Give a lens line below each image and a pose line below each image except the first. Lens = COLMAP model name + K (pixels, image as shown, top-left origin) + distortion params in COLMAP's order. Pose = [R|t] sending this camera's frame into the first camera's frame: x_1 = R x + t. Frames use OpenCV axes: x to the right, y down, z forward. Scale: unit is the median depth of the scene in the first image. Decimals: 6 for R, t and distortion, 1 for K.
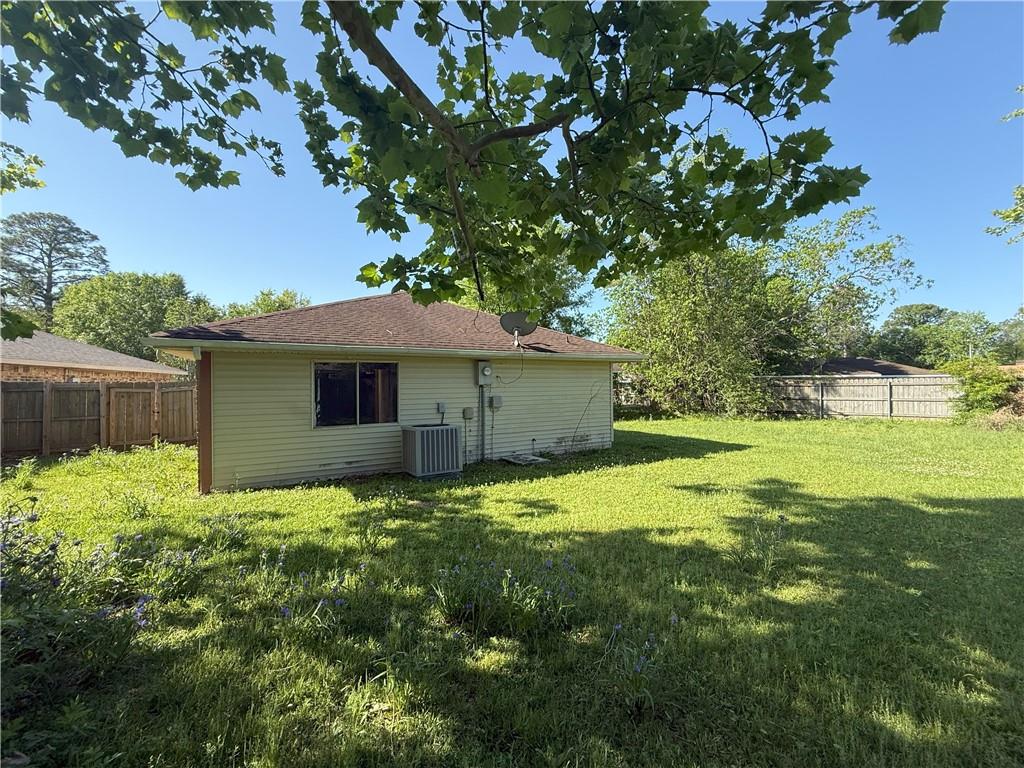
lens RADIAL K [[409.9, 0, 509.1], [0, 409.9, 388.7], [0, 0, 1]] dist [-0.000593, 0.000032]
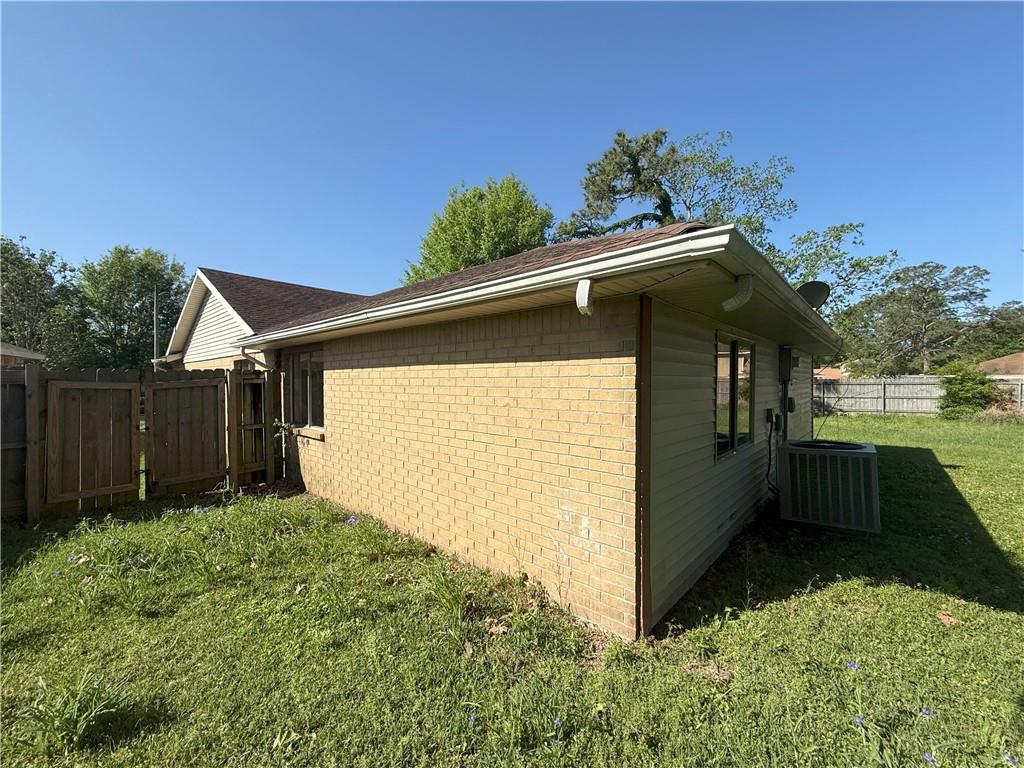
lens RADIAL K [[409.9, 0, 513.7], [0, 409.9, 378.8], [0, 0, 1]] dist [-0.000593, 0.000032]
pose [[0.952791, 0.011483, 0.303410, -0.445366], [-0.008308, 0.999896, -0.011755, -0.001690], [-0.303514, 0.008680, 0.952787, 0.286512]]
